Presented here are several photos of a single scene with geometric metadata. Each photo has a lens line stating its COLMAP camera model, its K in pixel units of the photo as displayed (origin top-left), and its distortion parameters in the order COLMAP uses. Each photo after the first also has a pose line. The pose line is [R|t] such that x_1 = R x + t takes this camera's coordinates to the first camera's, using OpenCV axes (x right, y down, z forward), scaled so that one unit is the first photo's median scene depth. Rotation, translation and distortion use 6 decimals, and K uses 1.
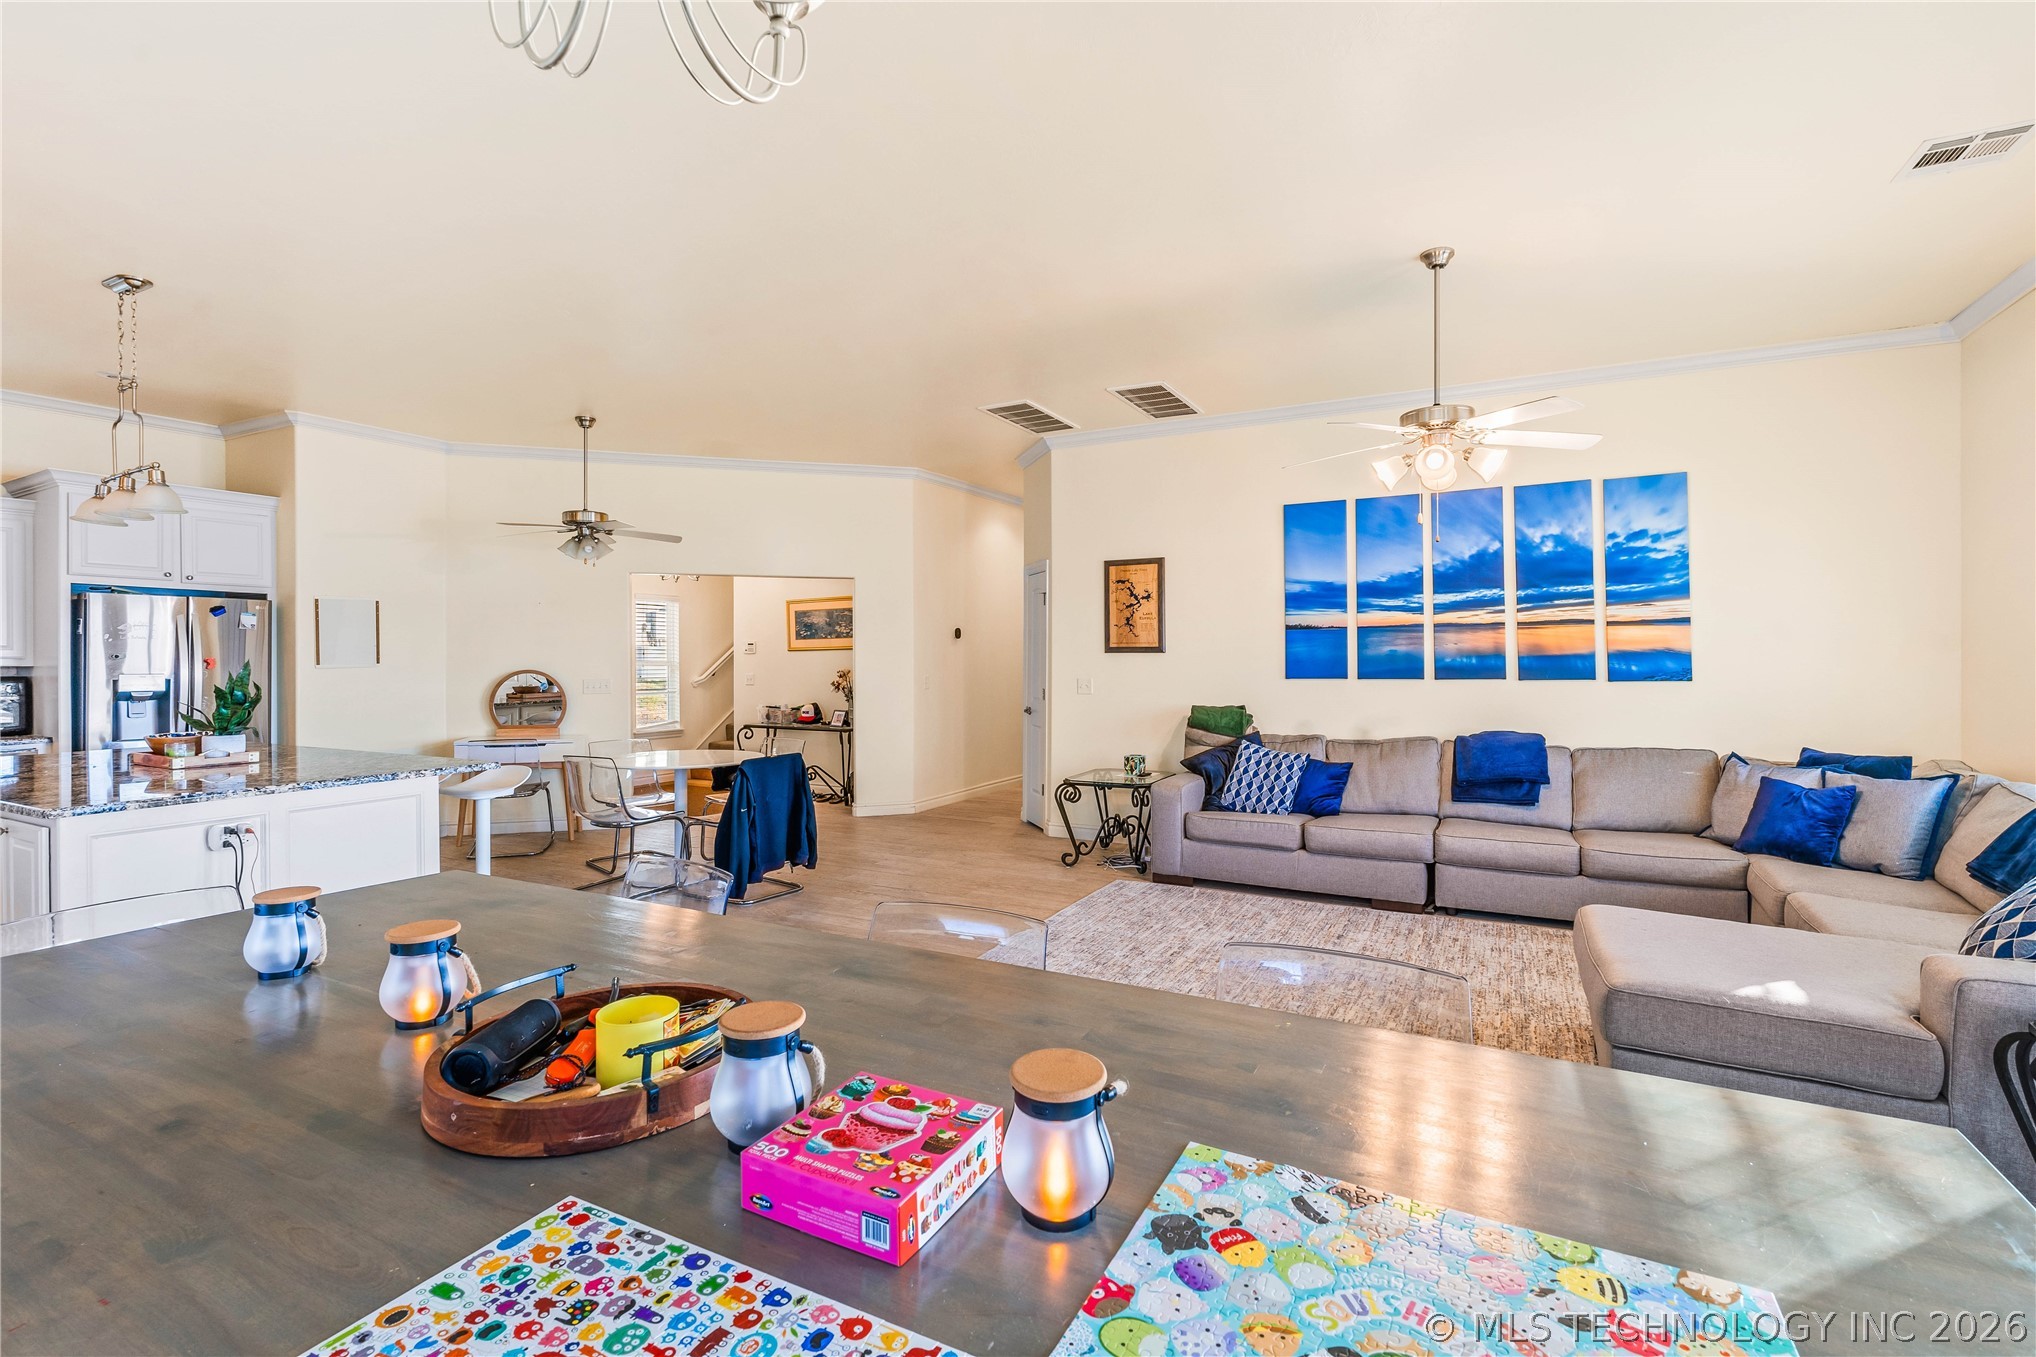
lens RADIAL K [[902.1, 0, 1024.4], [0, 902.1, 681.6], [0, 0, 1]] dist [-0.004237, 0.000064]
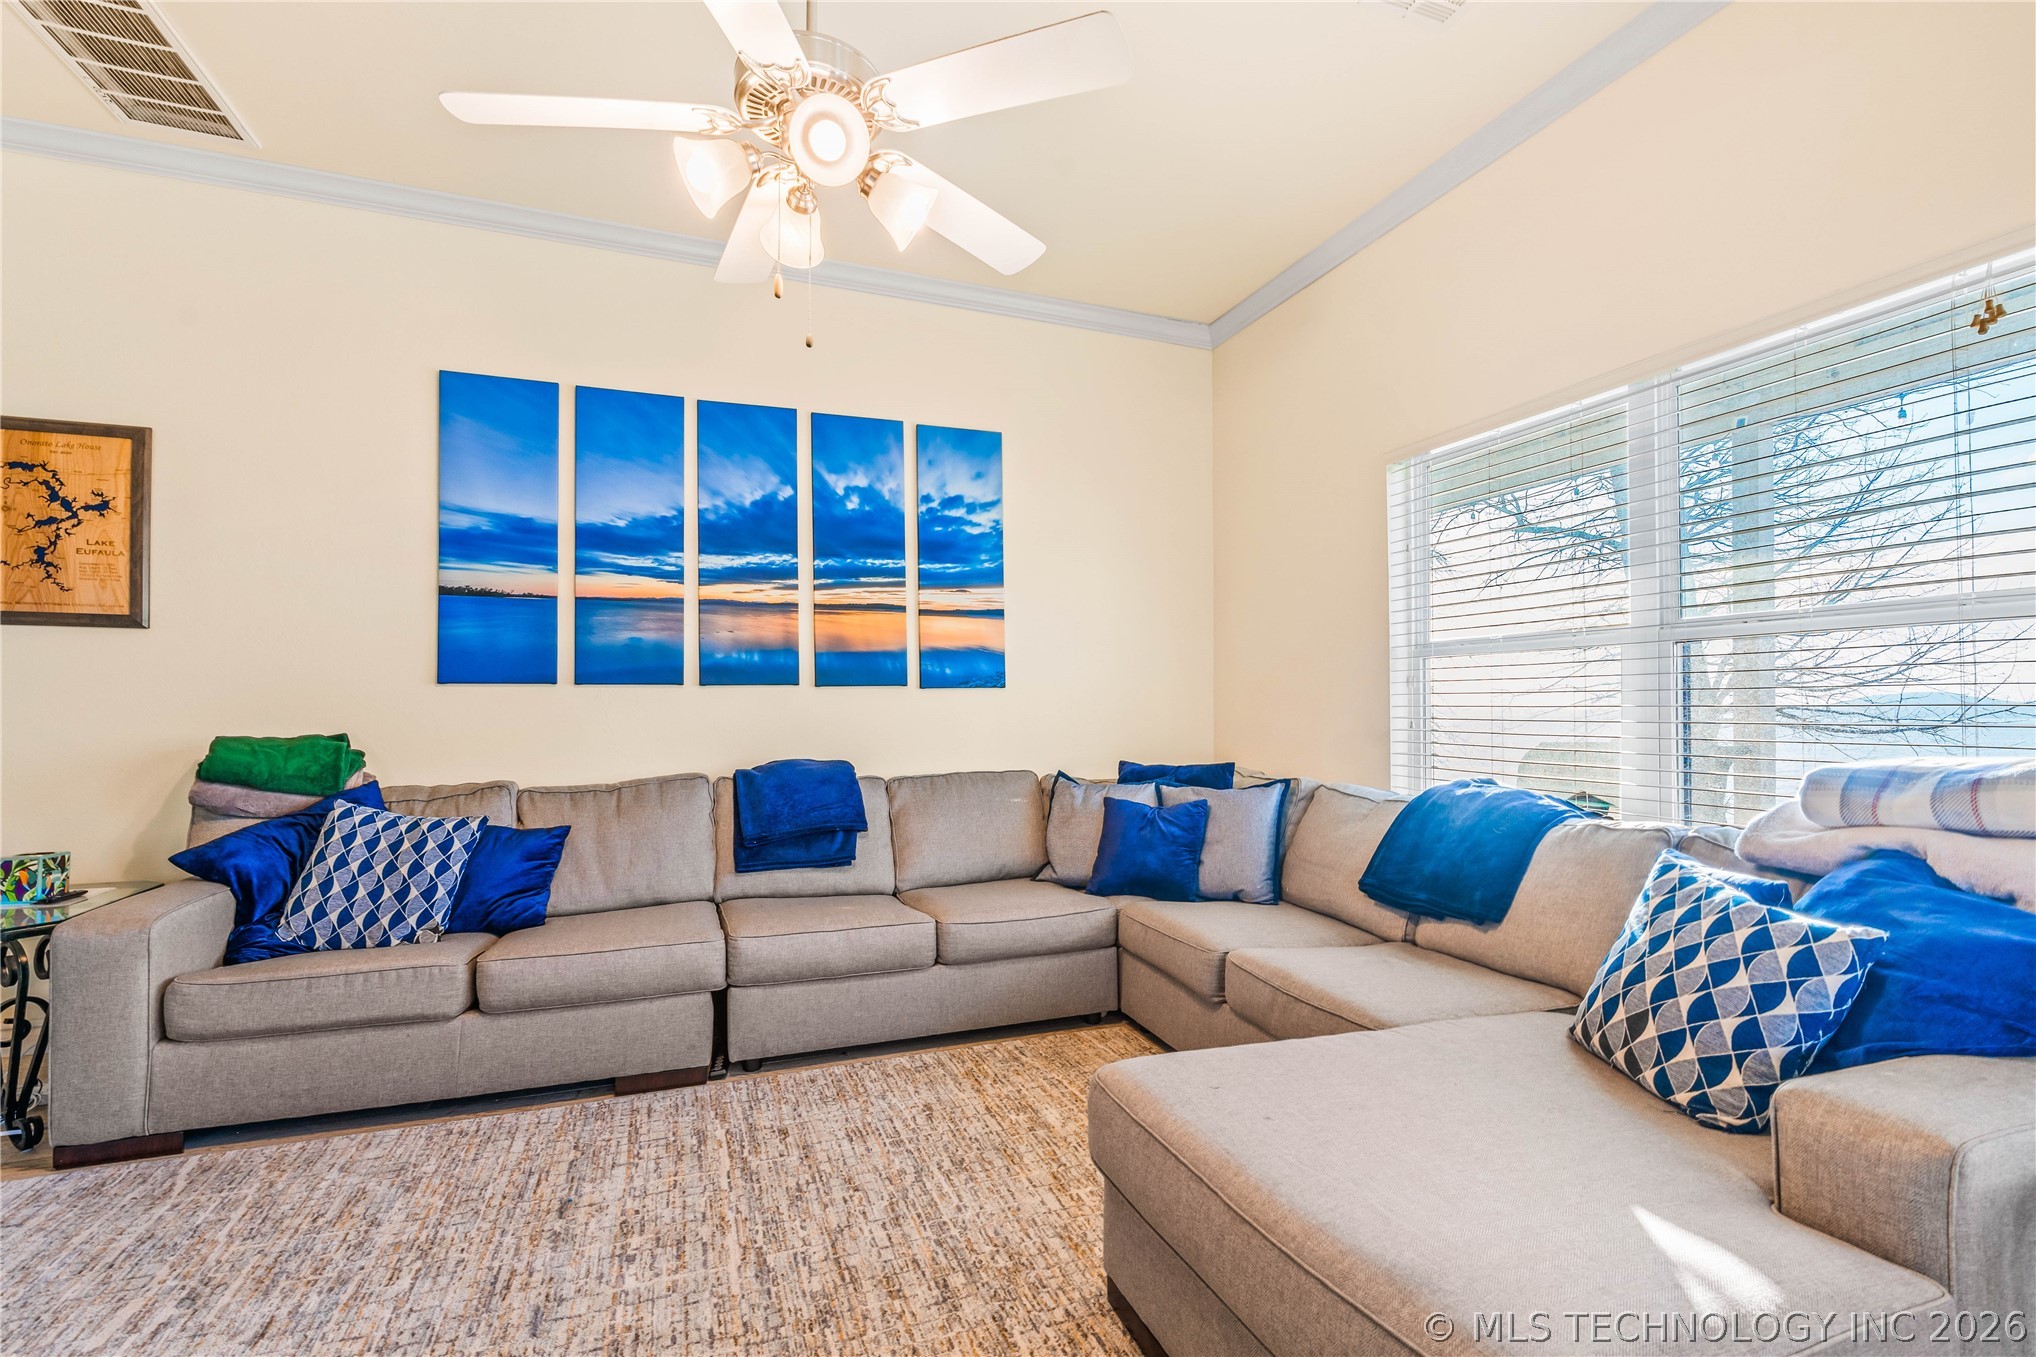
lens RADIAL K [[902.1, 0, 1024.4], [0, 902.1, 681.6], [0, 0, 1]] dist [-0.004237, 0.000064]
pose [[0.651064, 0.027538, 0.758523, 0.119467], [0.015021, 0.998678, -0.049150, 0.031942], [-0.758874, 0.043394, 0.649790, 0.417427]]
